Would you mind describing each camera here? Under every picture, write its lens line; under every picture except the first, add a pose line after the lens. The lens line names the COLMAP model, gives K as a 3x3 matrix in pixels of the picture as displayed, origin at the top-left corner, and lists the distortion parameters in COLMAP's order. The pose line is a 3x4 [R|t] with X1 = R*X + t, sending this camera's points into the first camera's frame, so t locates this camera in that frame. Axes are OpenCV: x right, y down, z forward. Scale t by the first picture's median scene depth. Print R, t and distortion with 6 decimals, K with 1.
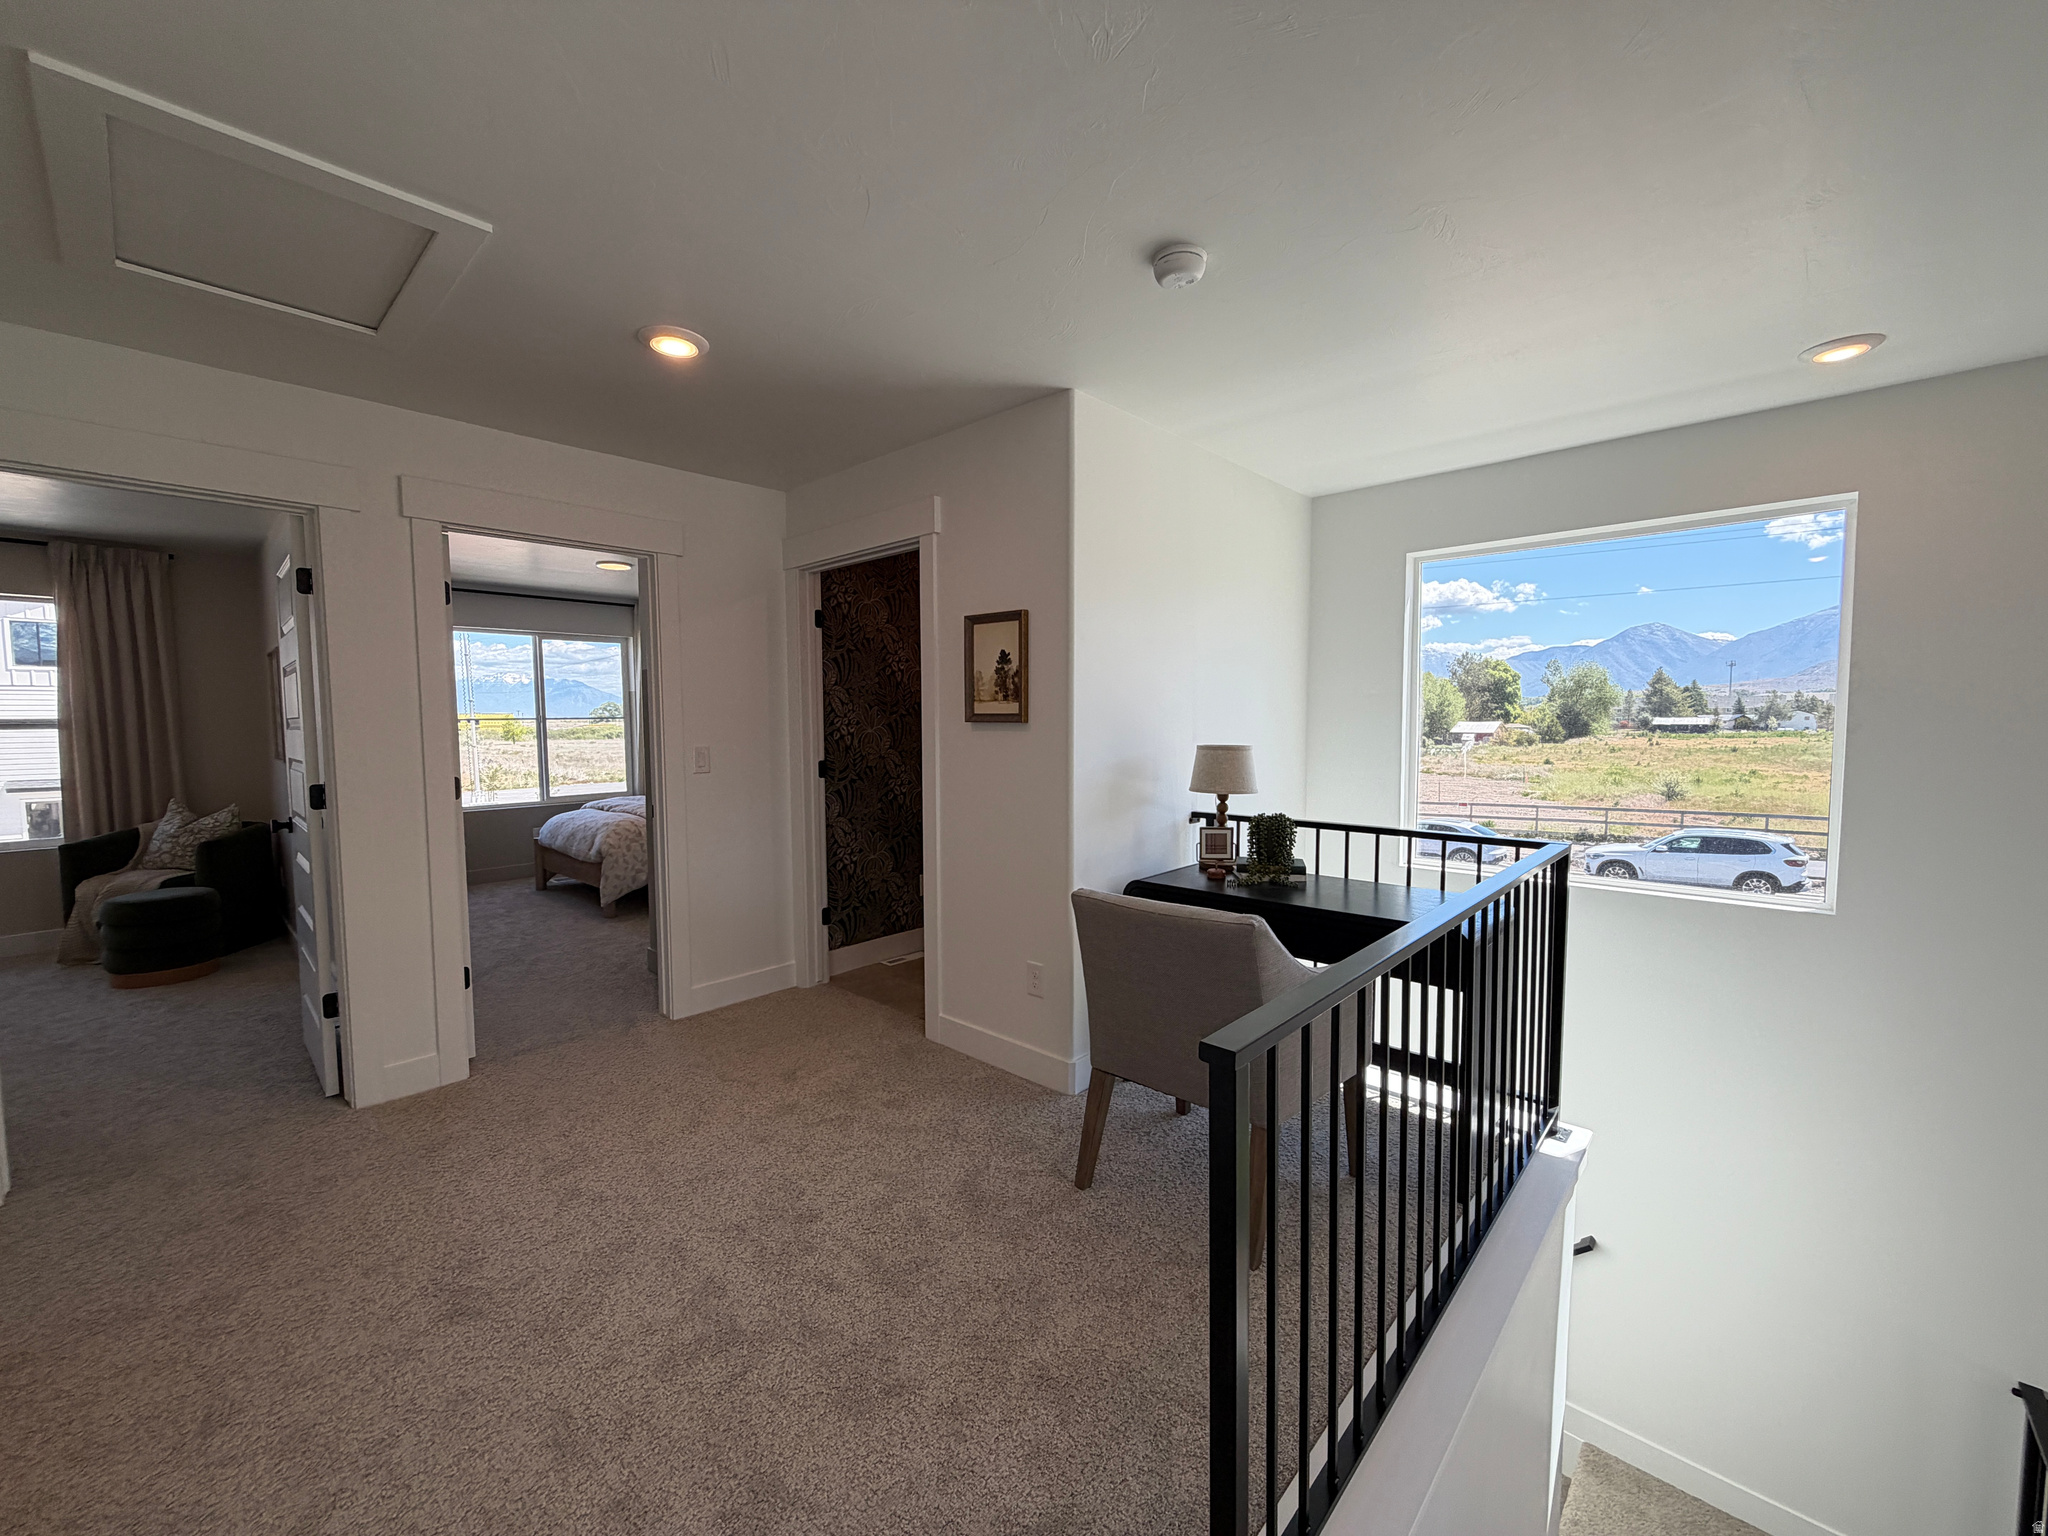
lens RADIAL K [[815.8, 0, 1014.6], [0, 815.8, 769.9], [0, 0, 1]] dist [-0.002005, 0.000482]
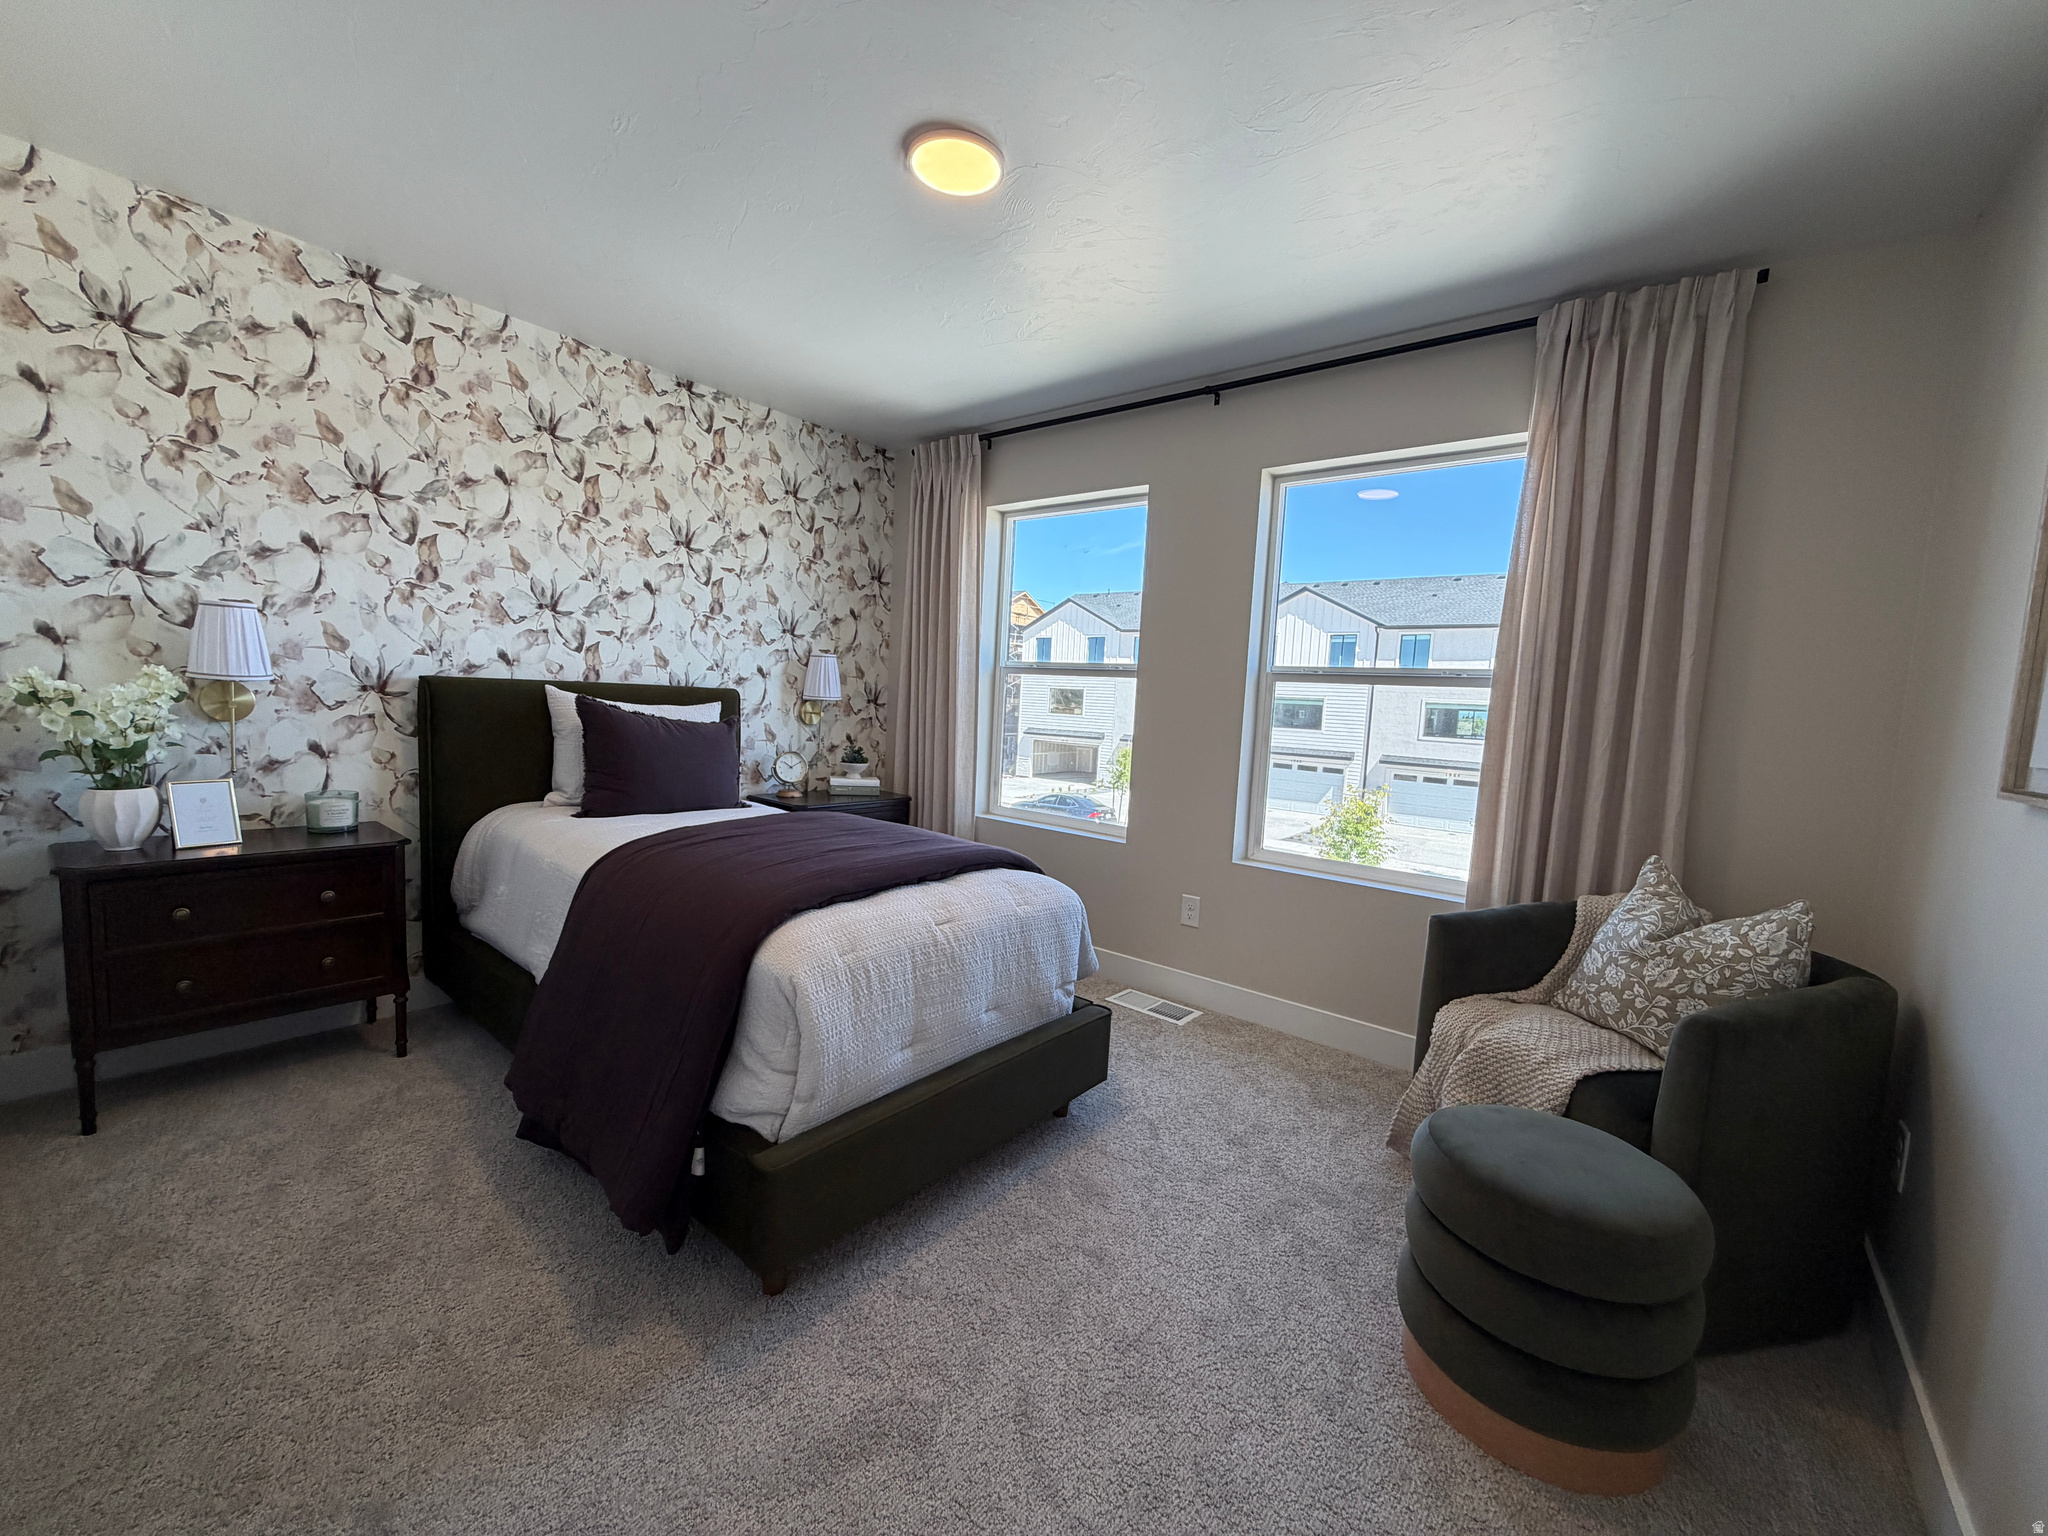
lens RADIAL K [[815.8, 0, 1017.2], [0, 815.8, 769.8], [0, 0, 1]] dist [-0.002005, 0.000482]
pose [[0.058000, 0.099074, -0.993388, -0.631605], [-0.112490, 0.989375, 0.092106, -0.009336], [0.991959, 0.106404, 0.068528, 0.631833]]
